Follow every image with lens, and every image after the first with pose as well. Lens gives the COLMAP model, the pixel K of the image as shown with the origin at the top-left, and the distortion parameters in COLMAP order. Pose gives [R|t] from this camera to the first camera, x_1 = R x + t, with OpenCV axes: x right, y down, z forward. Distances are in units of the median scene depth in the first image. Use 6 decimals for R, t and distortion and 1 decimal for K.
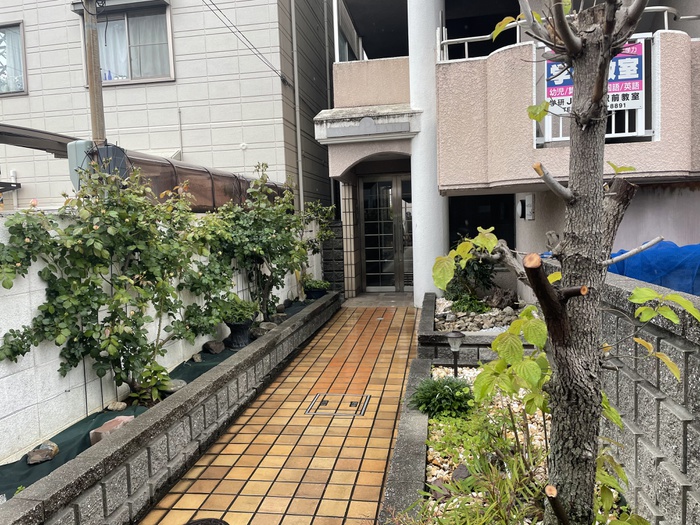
lens RADIAL K [[523.8, 0, 350.0], [0, 523.8, 262.5], [0, 0, 1]] dist [0.094426, -0.103298]
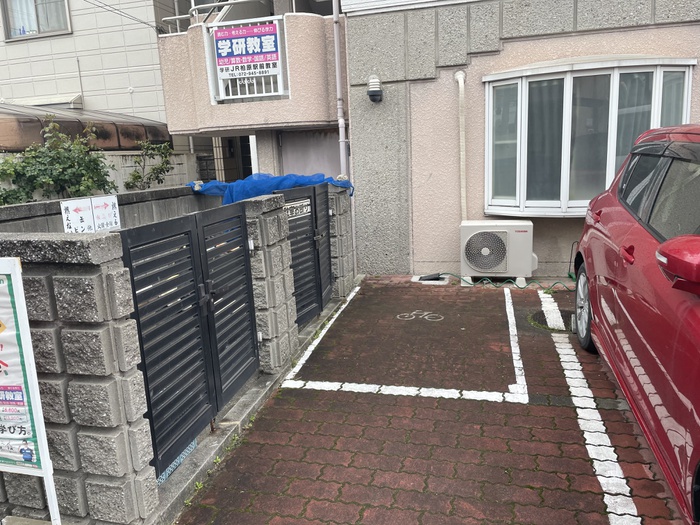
lens RADIAL K [[523.8, 0, 350.0], [0, 523.8, 262.5], [0, 0, 1]] dist [0.094426, -0.103298]
pose [[0.996749, 0.004707, -0.080430, 0.820576], [0.005913, 0.991327, 0.131285, 0.012532], [0.080350, -0.131334, 0.988077, -0.382521]]
